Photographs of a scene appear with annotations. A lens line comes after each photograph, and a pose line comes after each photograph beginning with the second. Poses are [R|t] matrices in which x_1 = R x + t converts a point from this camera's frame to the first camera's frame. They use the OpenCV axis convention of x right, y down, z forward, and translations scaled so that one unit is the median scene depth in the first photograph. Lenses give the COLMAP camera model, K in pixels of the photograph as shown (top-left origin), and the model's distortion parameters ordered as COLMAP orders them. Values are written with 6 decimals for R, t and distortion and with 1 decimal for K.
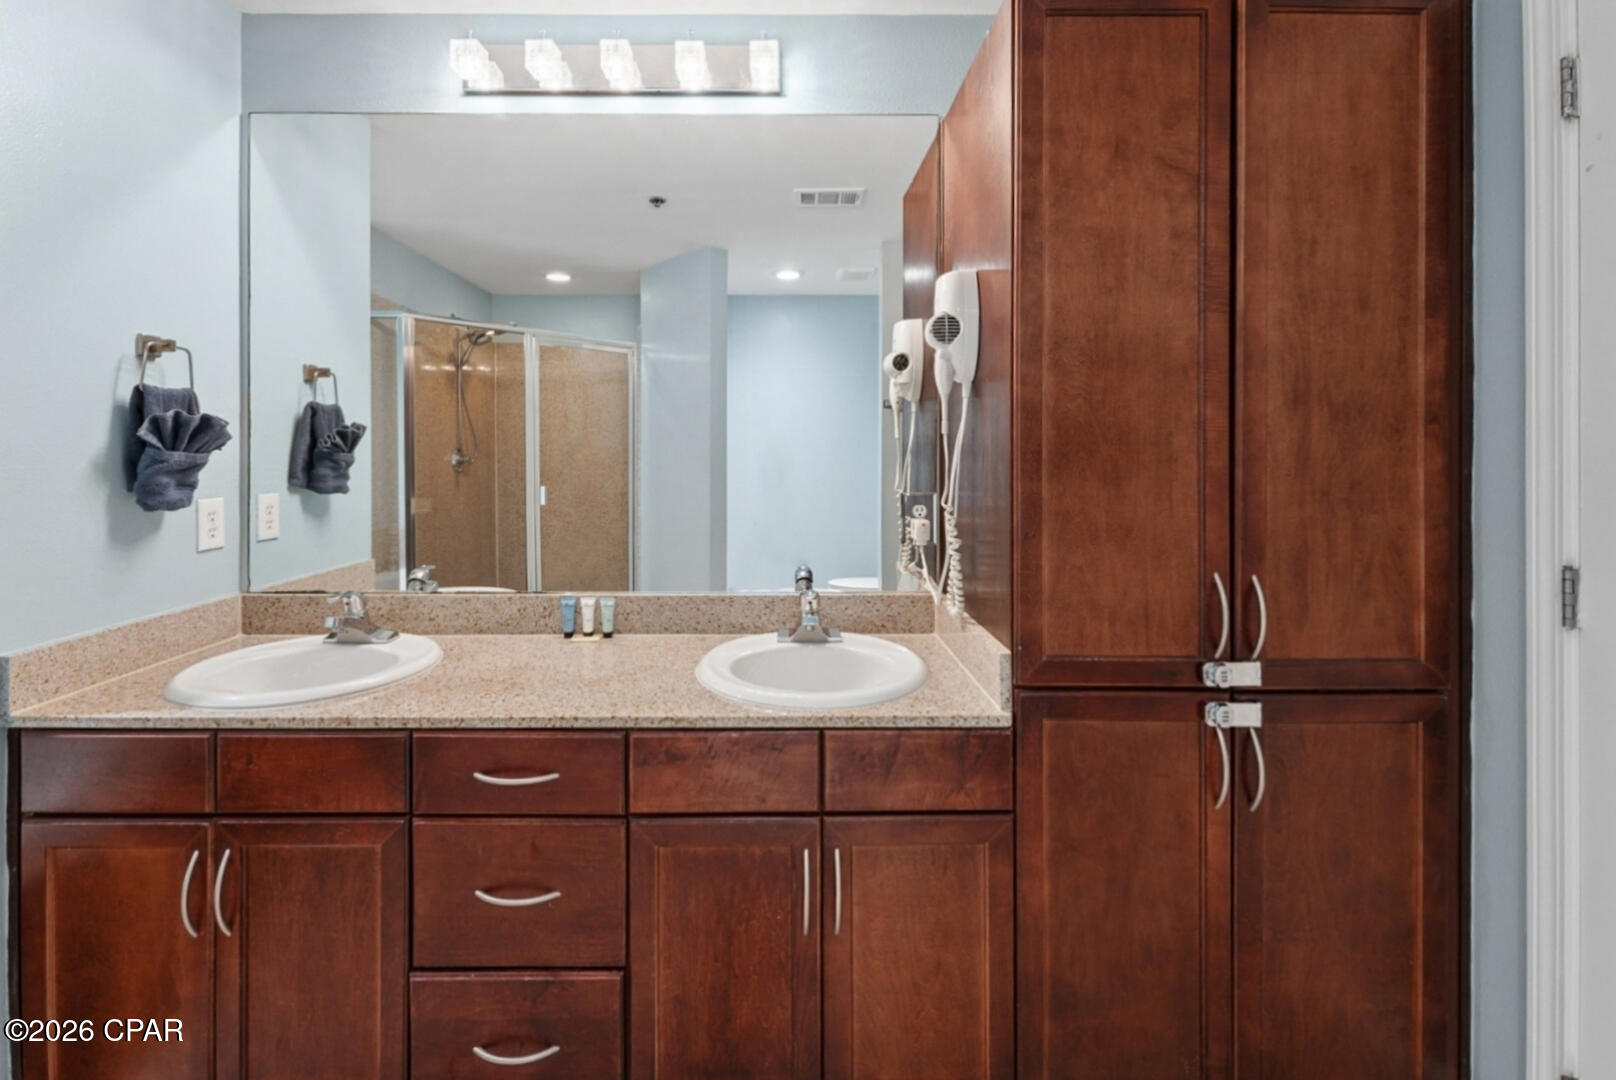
lens RADIAL K [[712.0, 0, 773.8], [0, 712.0, 452.4], [0, 0, 1]] dist [0.004032, -0.000923]
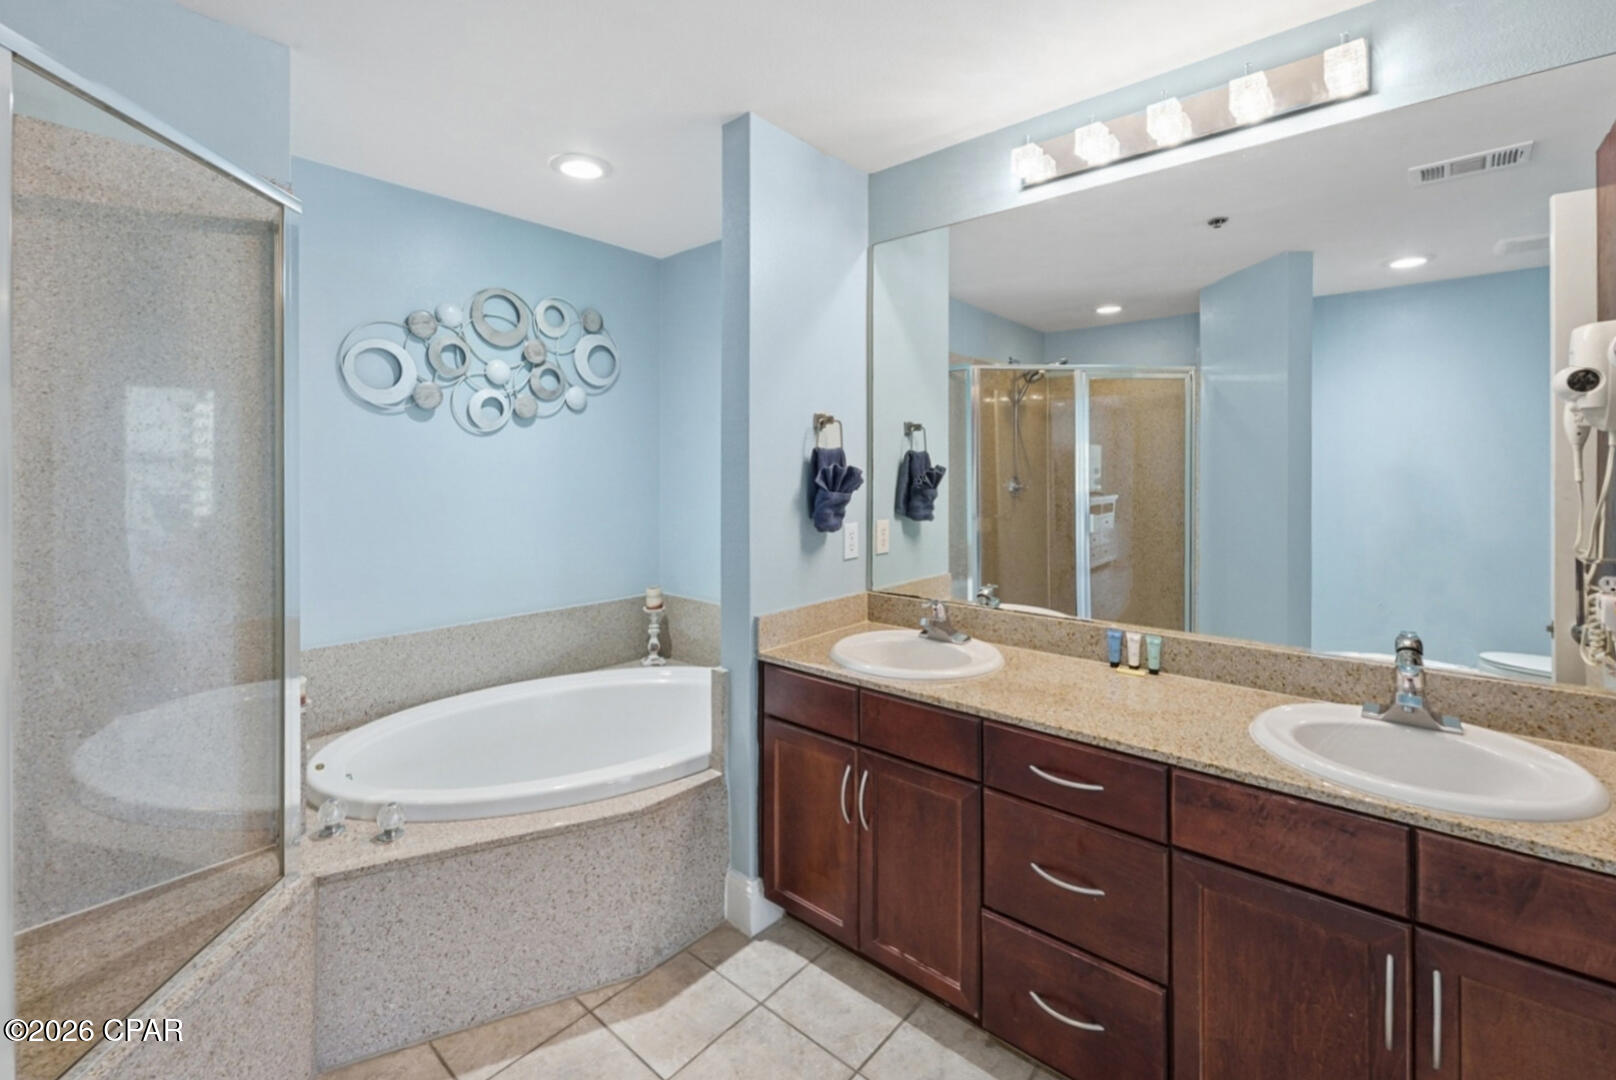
lens RADIAL K [[694.6, 0, 802.4], [0, 694.6, 470.4], [0, 0, 1]] dist [0.003513, -0.000336]
pose [[0.757577, 0.001564, -0.652744, 0.048439], [-0.001451, 0.999999, 0.000712, -0.045063], [0.652744, 0.000408, 0.757578, -0.126510]]
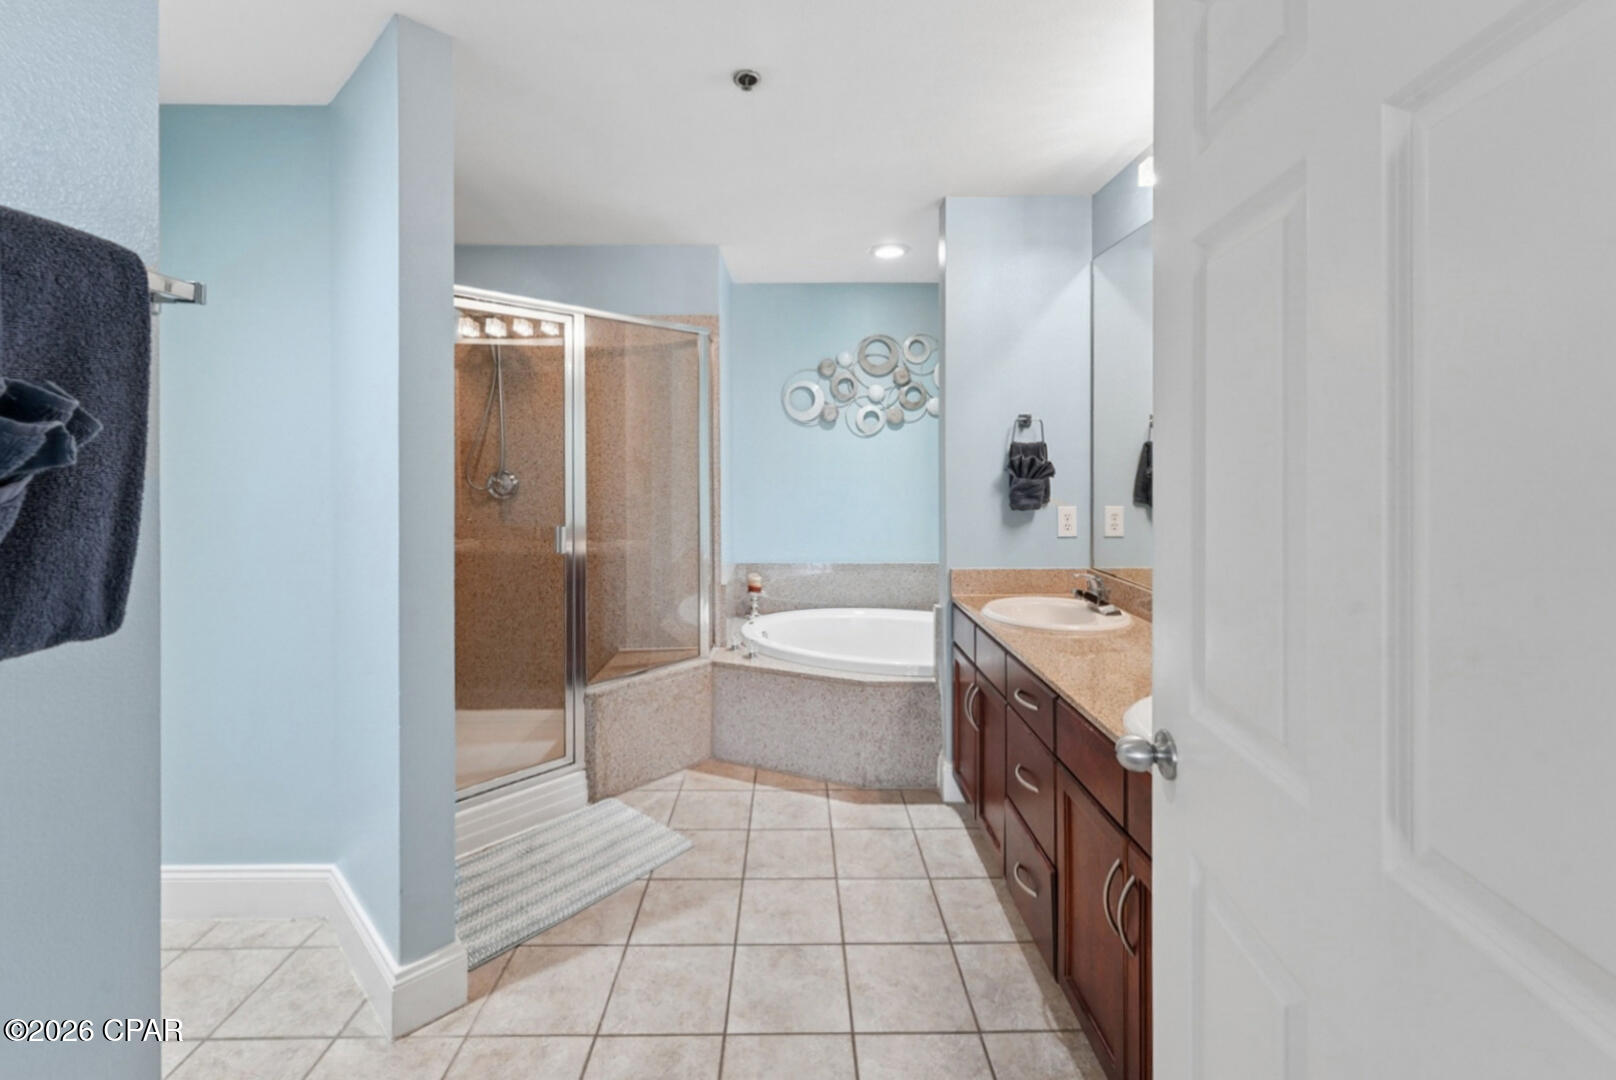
lens RADIAL K [[698.2, 0, 802.3], [0, 698.2, 463.0], [0, 0, 1]] dist [-0.000448, -0.000162]
pose [[0.016166, 0.005251, -0.999856, 0.881276], [0.000720, 0.999986, 0.005264, -0.047599], [0.999869, -0.000805, 0.016162, 0.391931]]
